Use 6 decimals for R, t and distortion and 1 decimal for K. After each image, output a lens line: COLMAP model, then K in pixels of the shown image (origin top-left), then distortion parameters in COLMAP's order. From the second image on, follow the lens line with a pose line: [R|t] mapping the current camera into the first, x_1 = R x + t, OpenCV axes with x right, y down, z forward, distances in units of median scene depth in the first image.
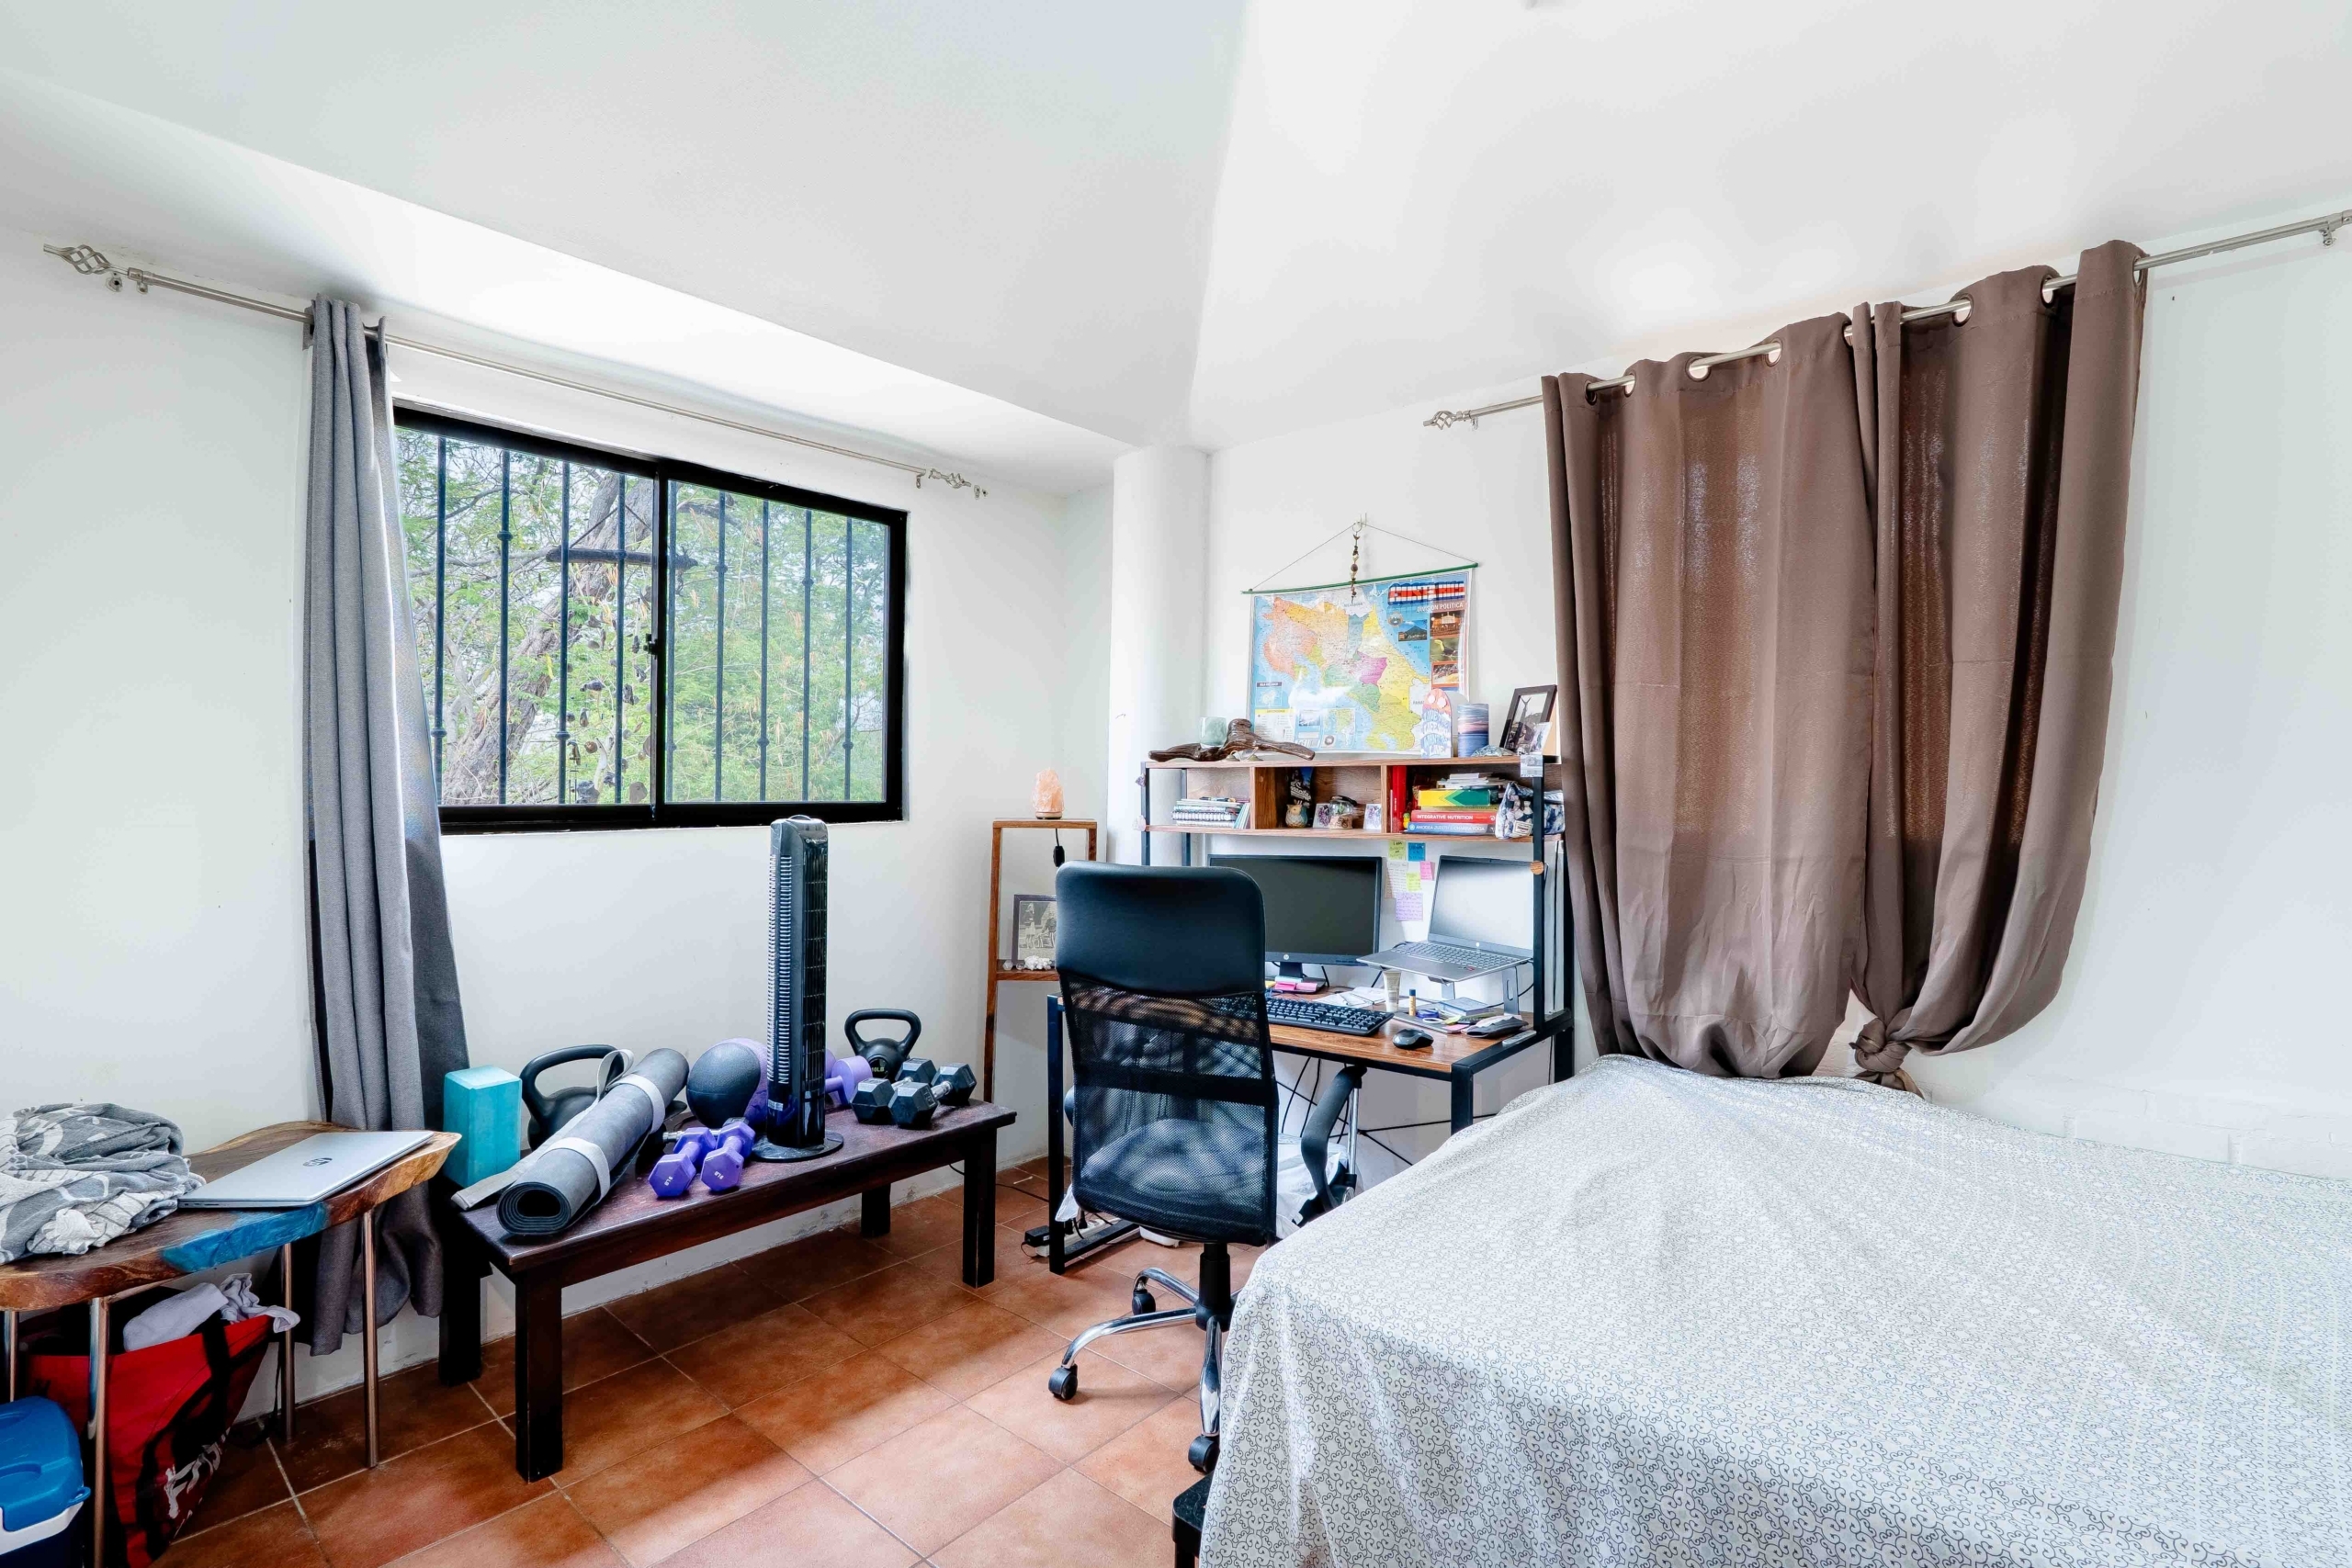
lens RADIAL K [[1105.4, 0, 1166.1], [0, 1105.4, 778.3], [0, 0, 1]] dist [-0.013461, 0.000222]
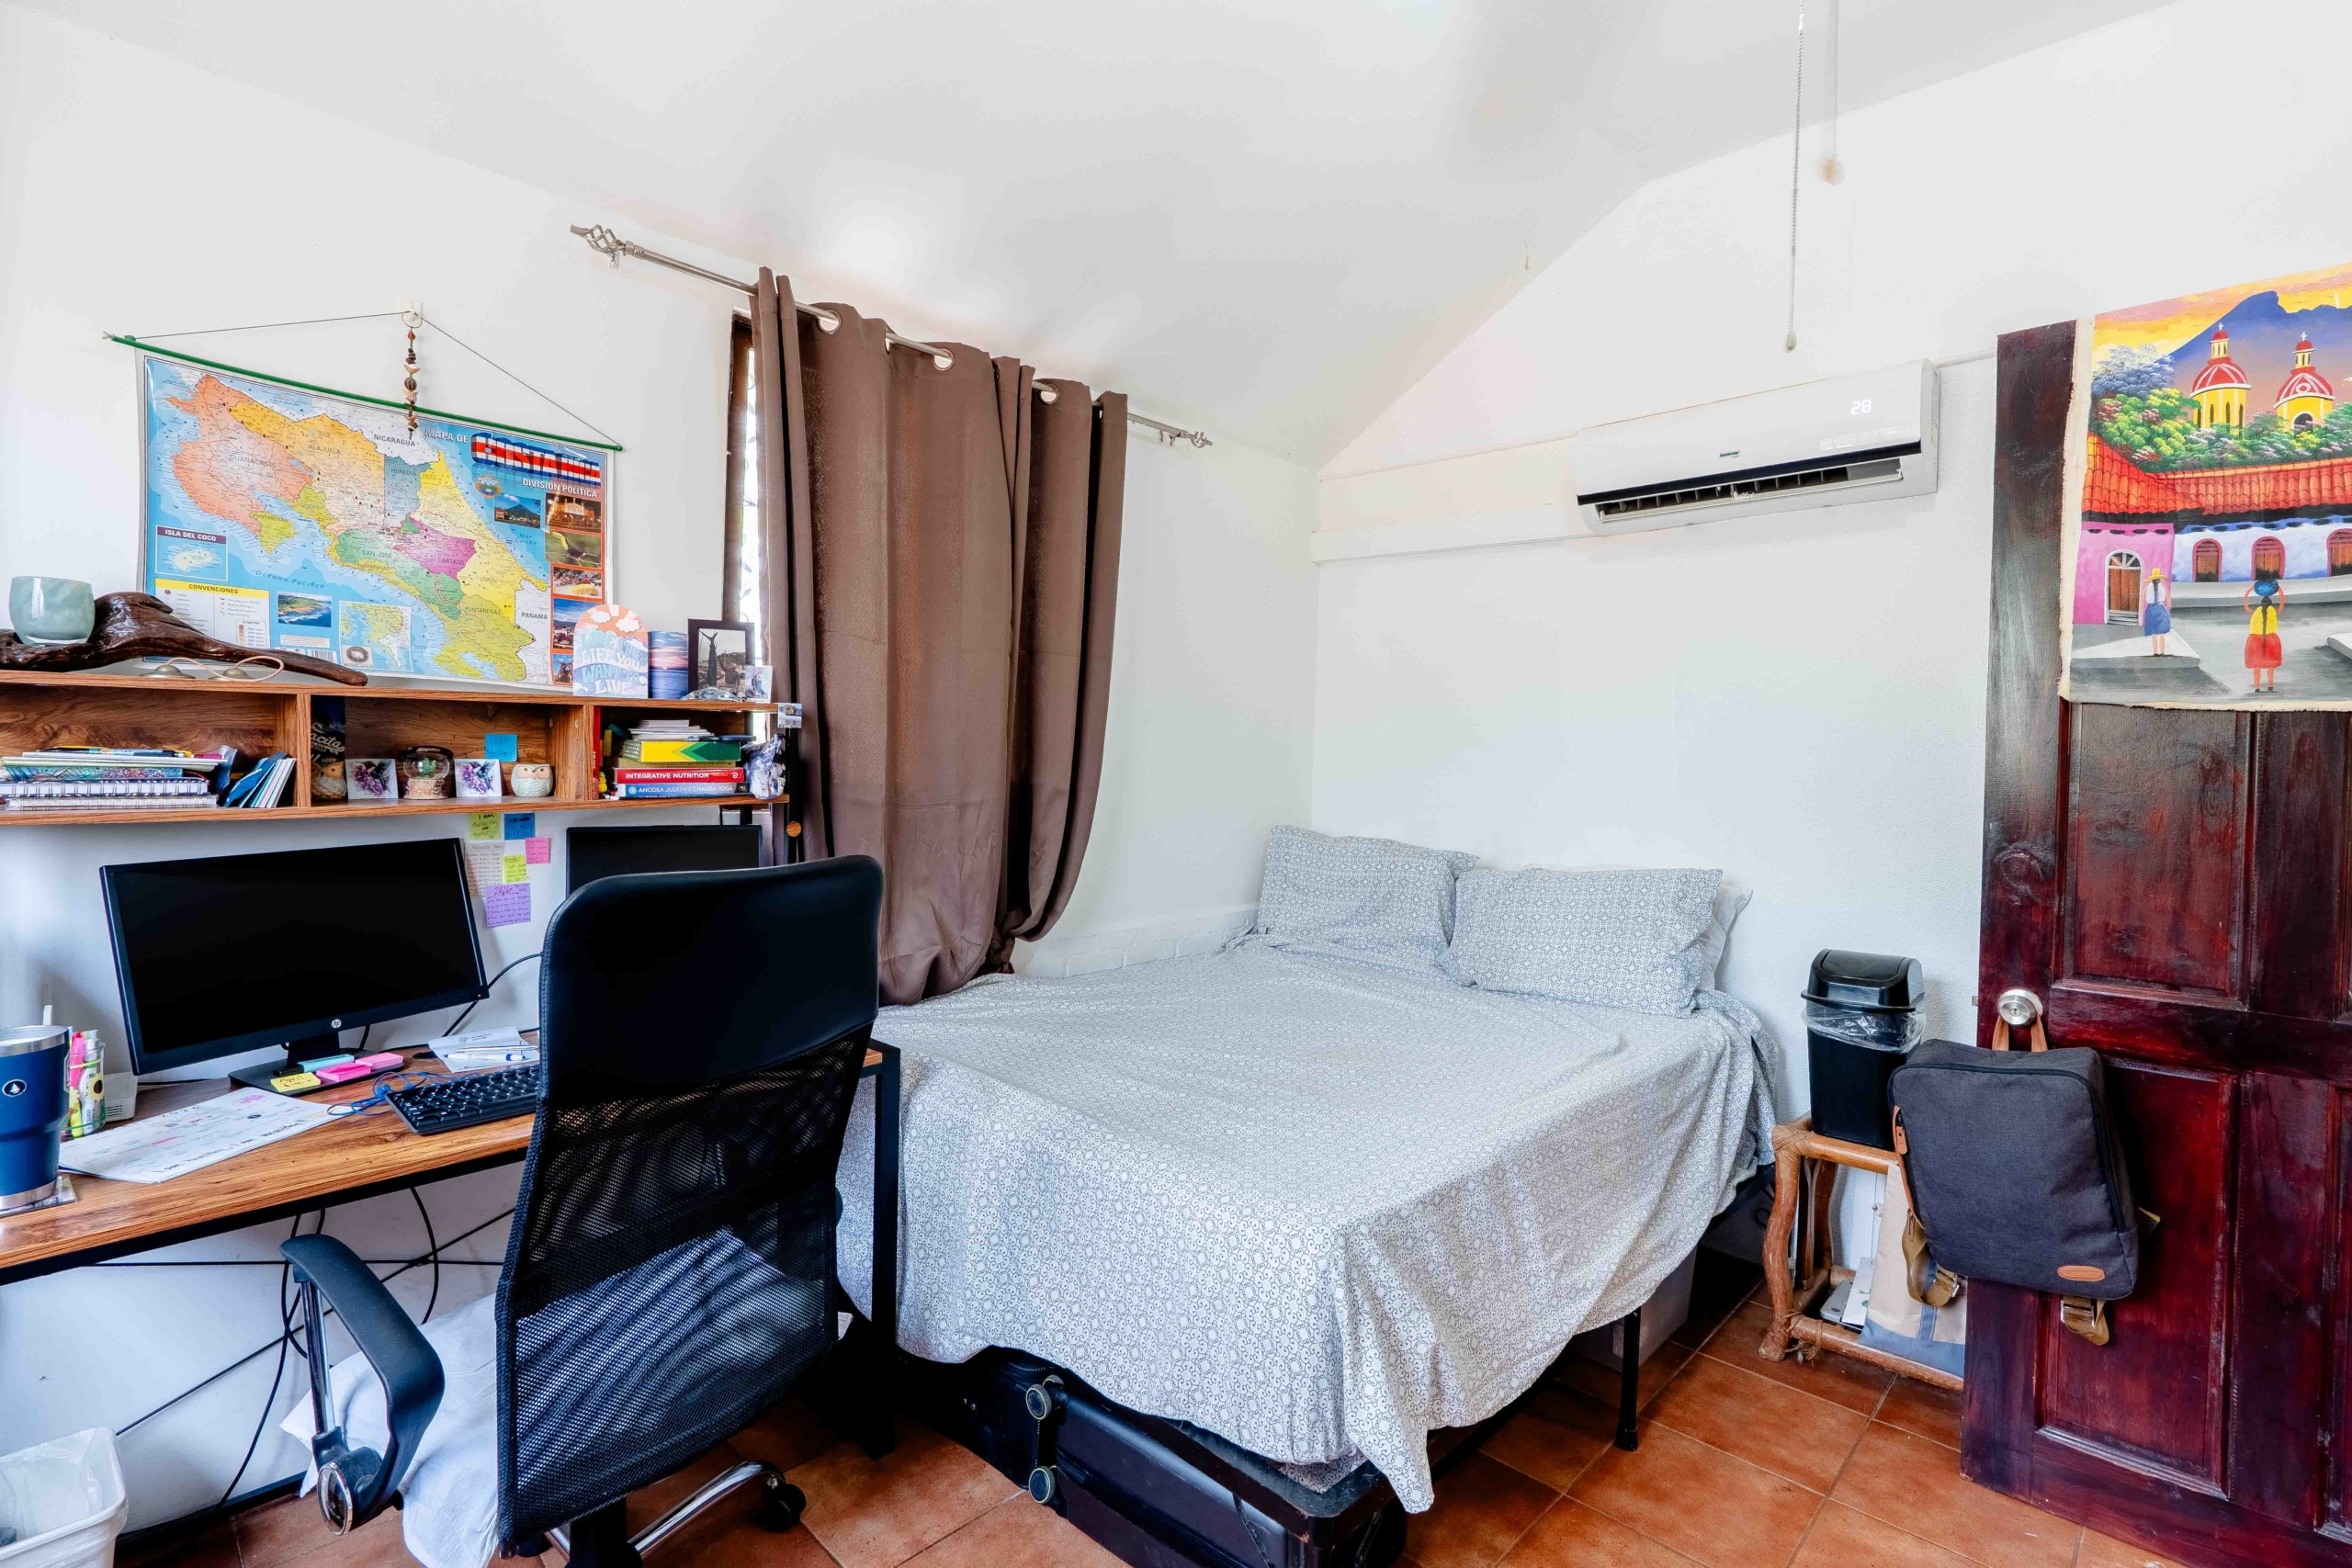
lens RADIAL K [[1105.4, 0, 1166.1], [0, 1105.4, 778.3], [0, 0, 1]] dist [-0.013461, 0.000222]
pose [[0.037979, -0.026286, 0.998933, -0.460154], [-0.022365, 0.999381, 0.027148, 0.007611], [-0.999028, -0.023372, 0.037368, 0.561285]]
